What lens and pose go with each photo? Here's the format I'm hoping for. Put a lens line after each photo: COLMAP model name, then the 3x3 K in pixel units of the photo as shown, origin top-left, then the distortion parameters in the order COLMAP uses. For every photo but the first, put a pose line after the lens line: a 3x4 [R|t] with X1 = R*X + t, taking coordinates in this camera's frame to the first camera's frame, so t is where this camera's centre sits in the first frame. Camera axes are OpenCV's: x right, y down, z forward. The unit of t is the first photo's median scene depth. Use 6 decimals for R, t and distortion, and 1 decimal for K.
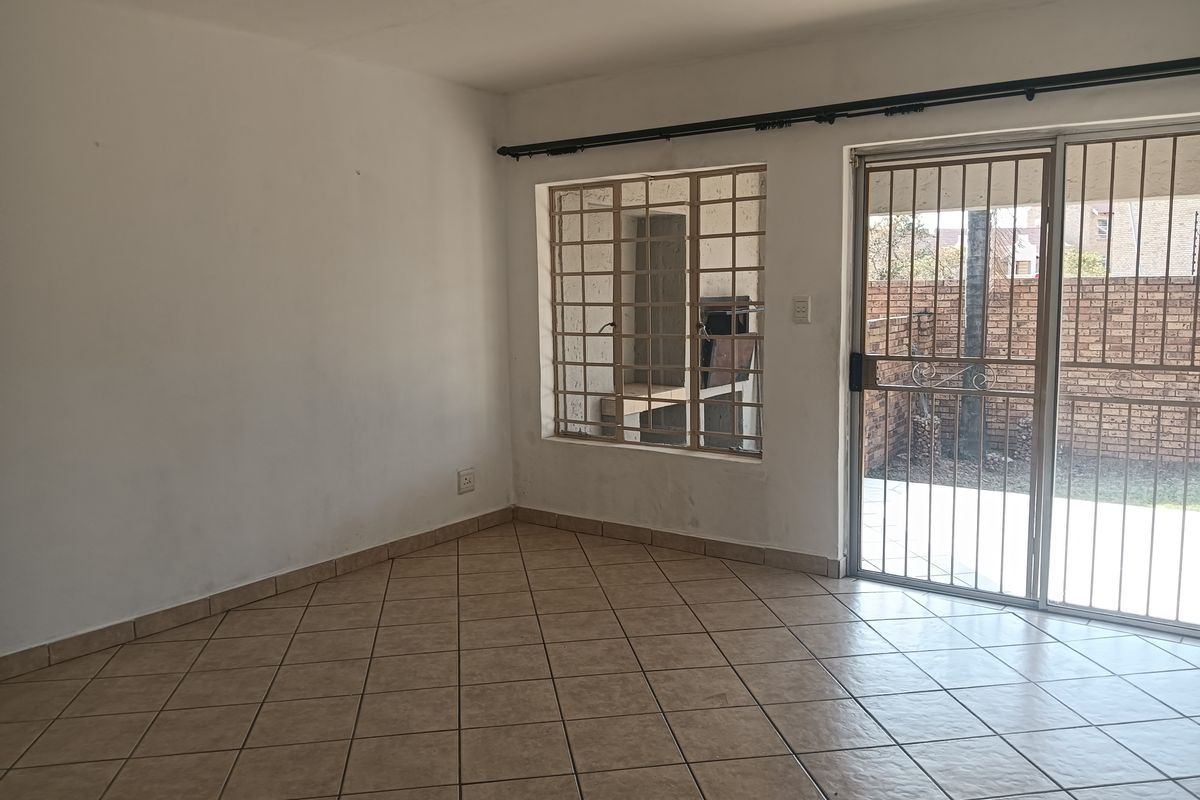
lens RADIAL K [[926.7, 0, 607.1], [0, 926.7, 403.6], [0, 0, 1]] dist [0.106547, -0.224007]
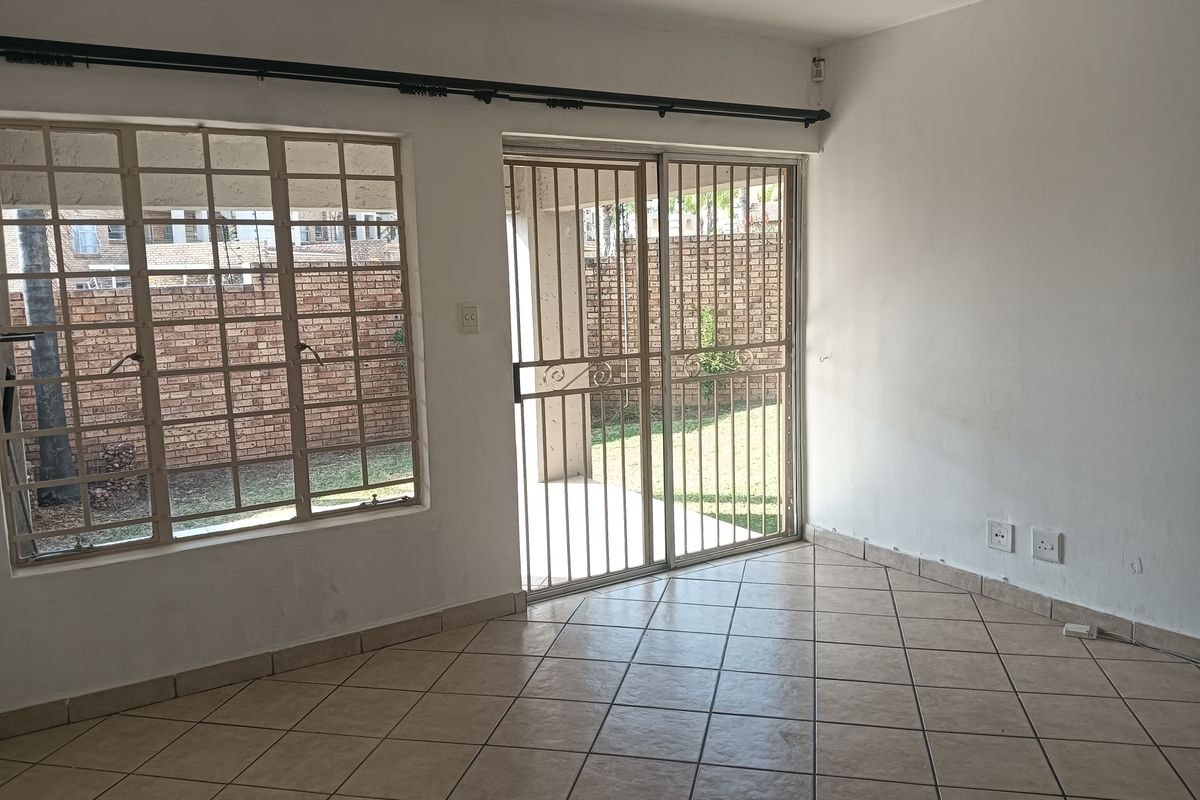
lens RADIAL K [[926.7, 0, 607.1], [0, 926.7, 403.6], [0, 0, 1]] dist [0.106547, -0.224007]
pose [[0.371145, -0.124206, 0.920231, -0.462227], [0.138599, 0.987322, 0.077362, -0.061296], [-0.918173, 0.098831, 0.383655, 0.488889]]
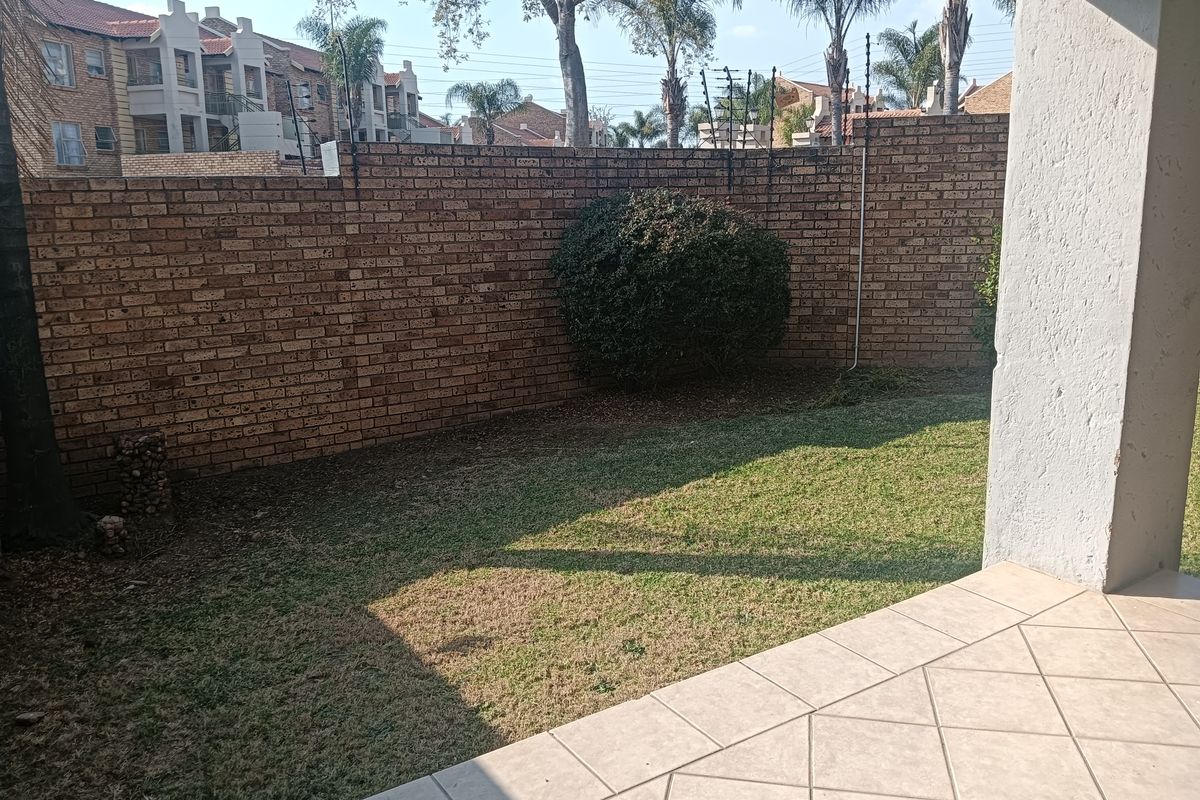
lens RADIAL K [[926.7, 0, 607.1], [0, 926.7, 403.6], [0, 0, 1]] dist [0.106547, -0.224007]
pose [[0.369143, -0.185488, 0.910674, 0.135707], [0.130832, 0.980494, 0.146676, -0.107150], [-0.920117, 0.065001, 0.386211, 1.227026]]
